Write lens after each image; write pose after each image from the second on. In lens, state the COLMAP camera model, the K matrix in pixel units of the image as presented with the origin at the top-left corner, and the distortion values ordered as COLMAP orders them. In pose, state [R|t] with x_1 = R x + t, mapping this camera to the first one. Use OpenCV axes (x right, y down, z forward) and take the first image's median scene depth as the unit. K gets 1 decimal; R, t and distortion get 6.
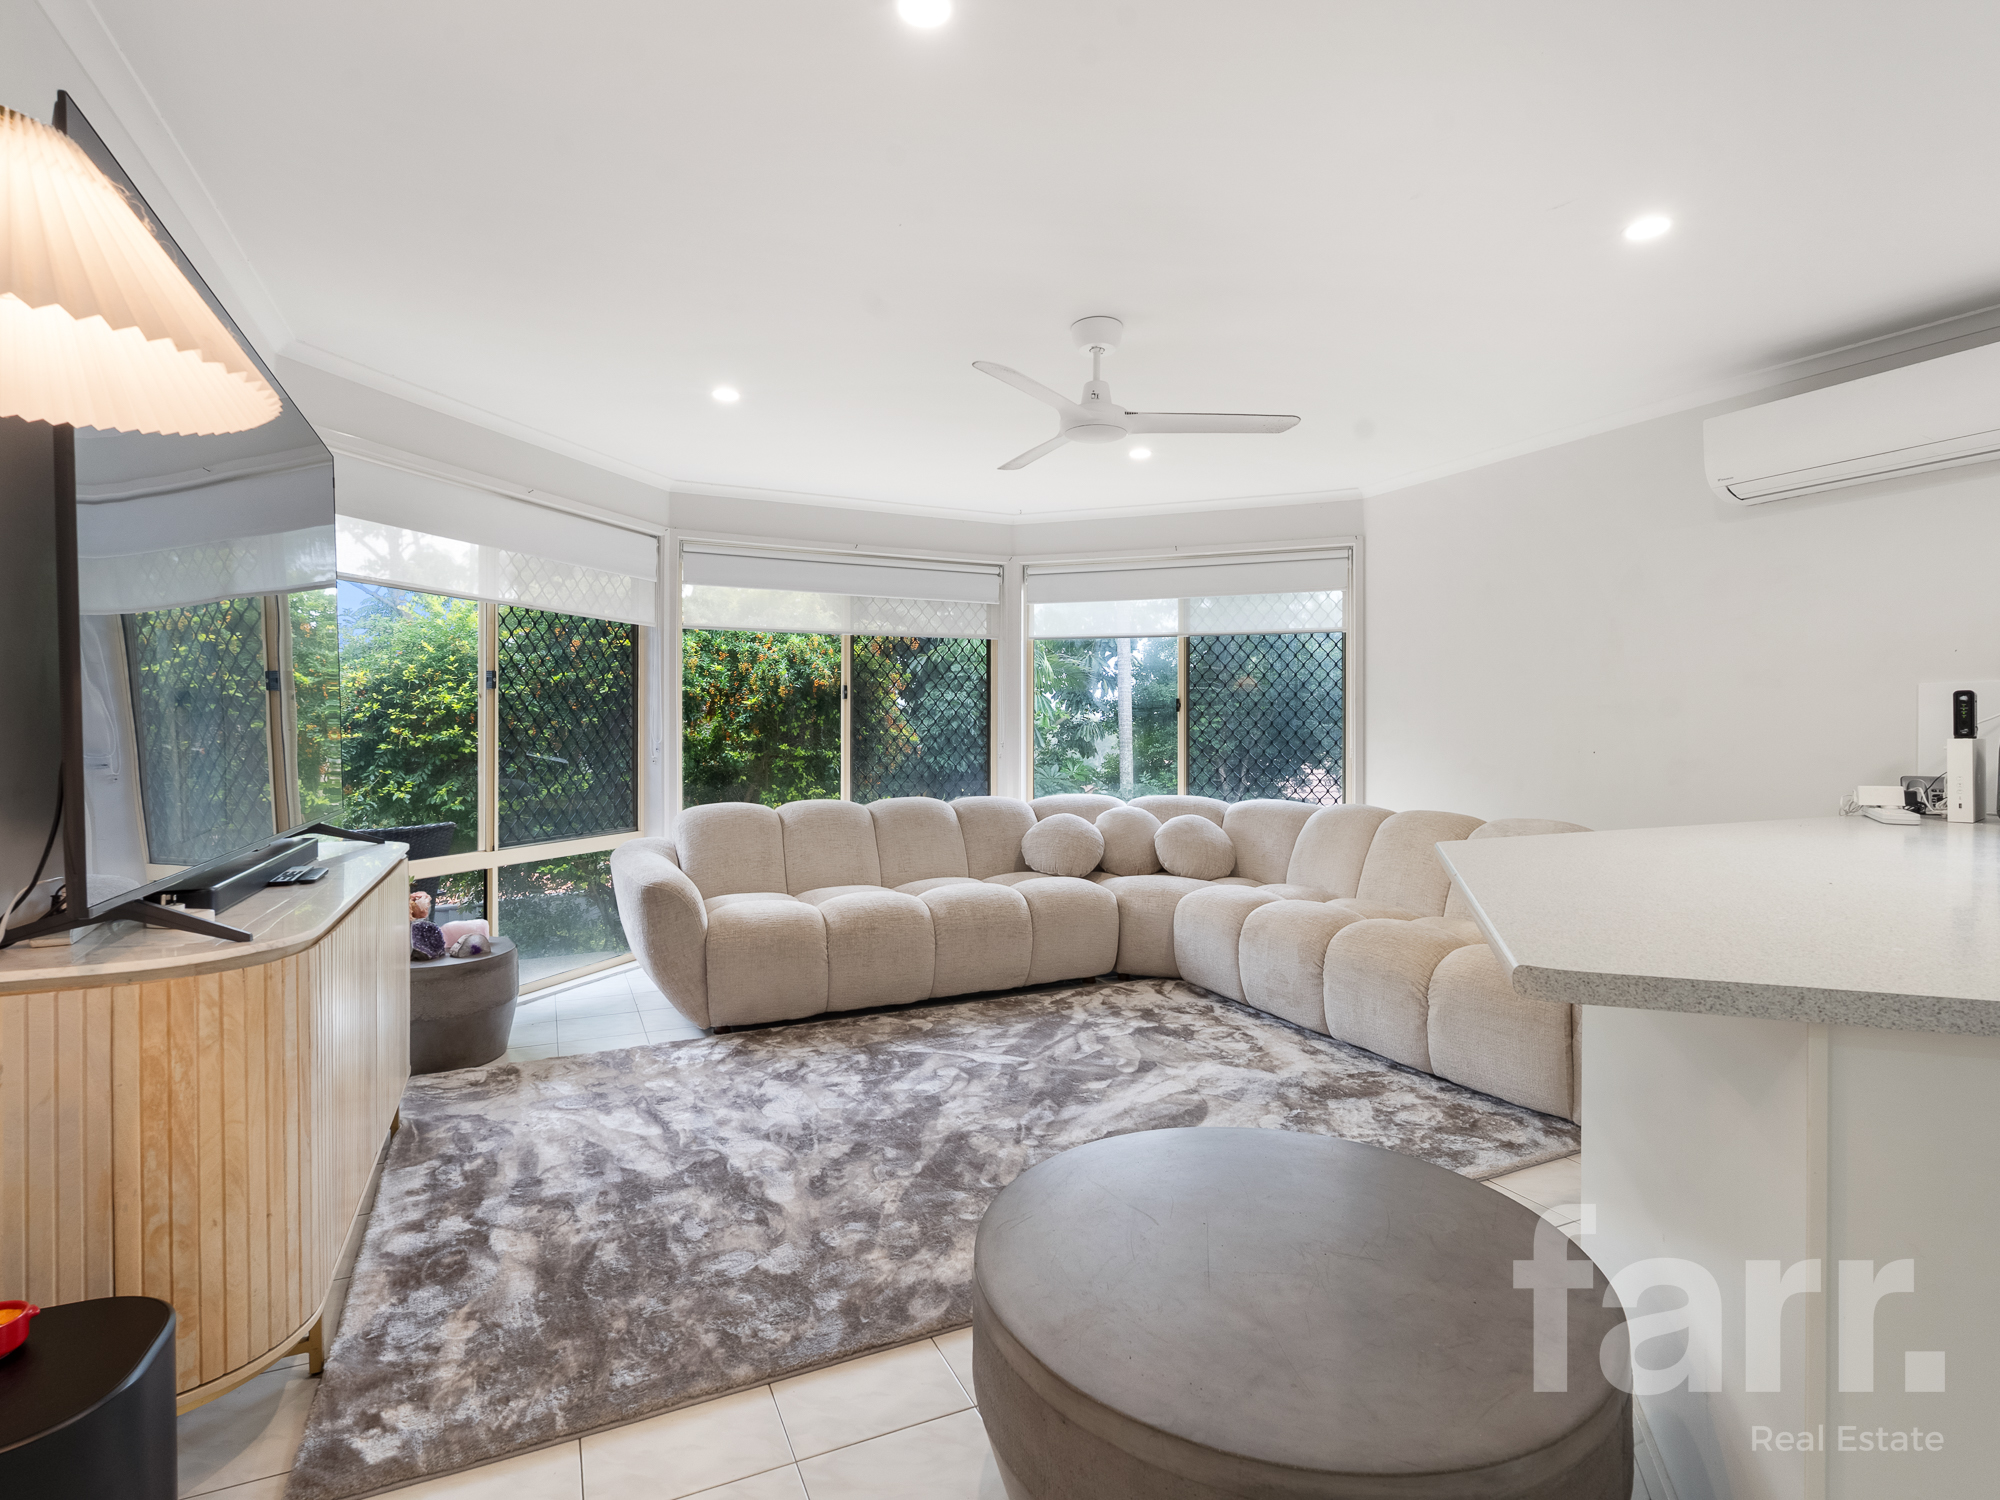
lens RADIAL K [[991.3, 0, 1002.9], [0, 991.3, 731.5], [0, 0, 1]] dist [-0.003601, -0.000175]
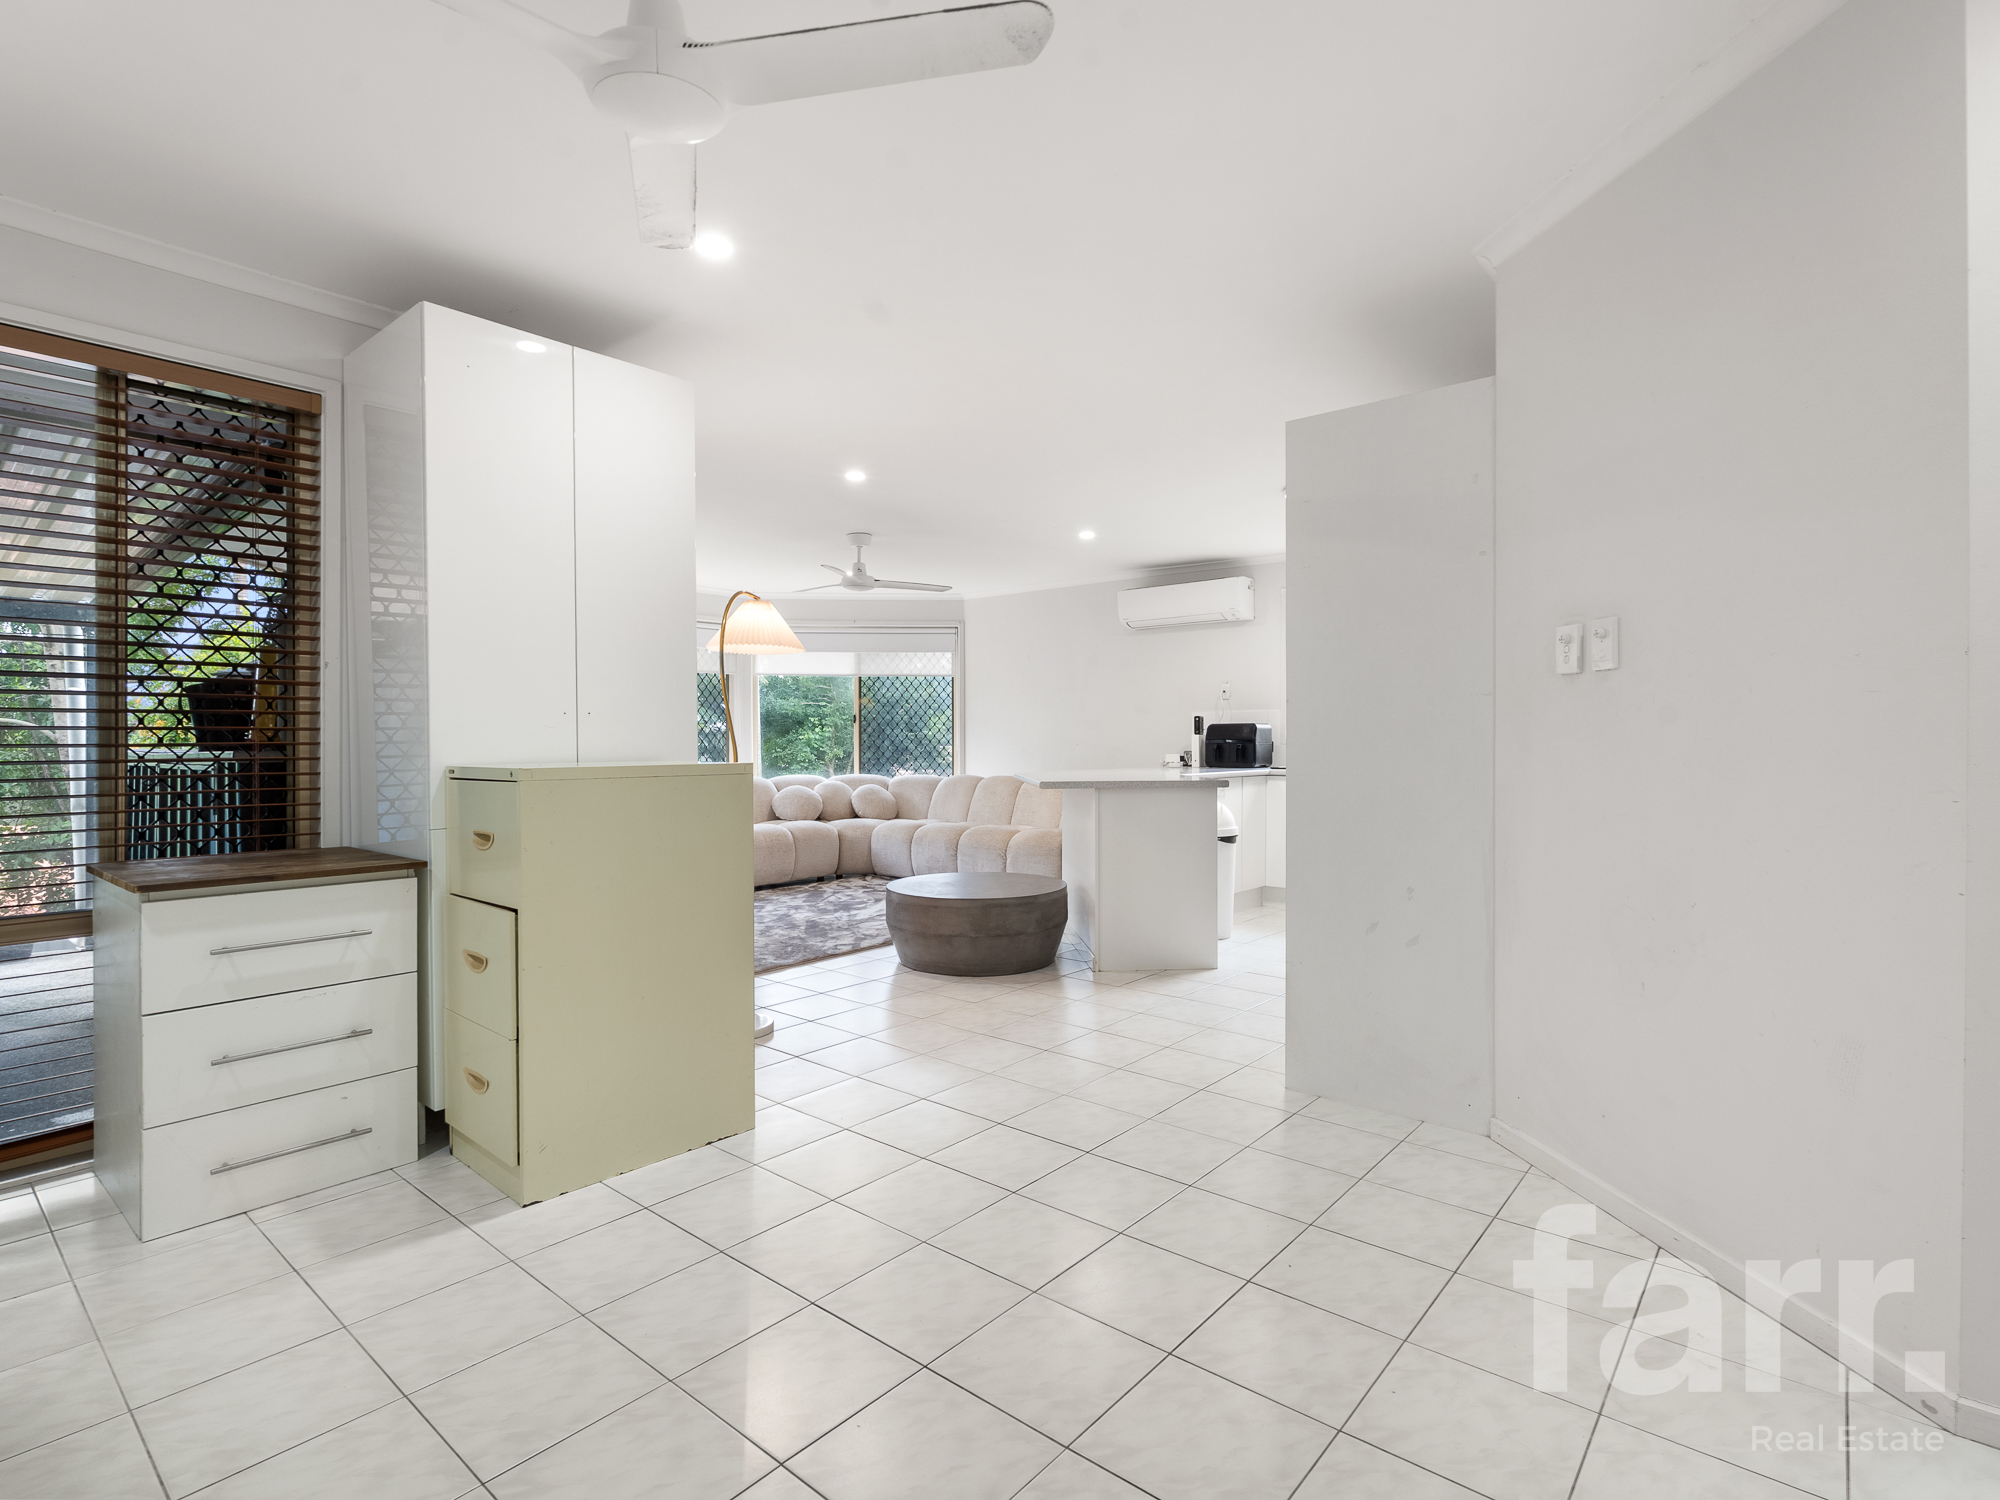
lens RADIAL K [[991.3, 0, 996.3], [0, 991.3, 743.3], [0, 0, 1]] dist [-0.003601, -0.000175]
pose [[0.908744, -0.007142, 0.417293, -0.341530], [0.006583, 0.999974, 0.002777, 0.012170], [-0.417303, 0.000223, 0.908768, -0.665110]]
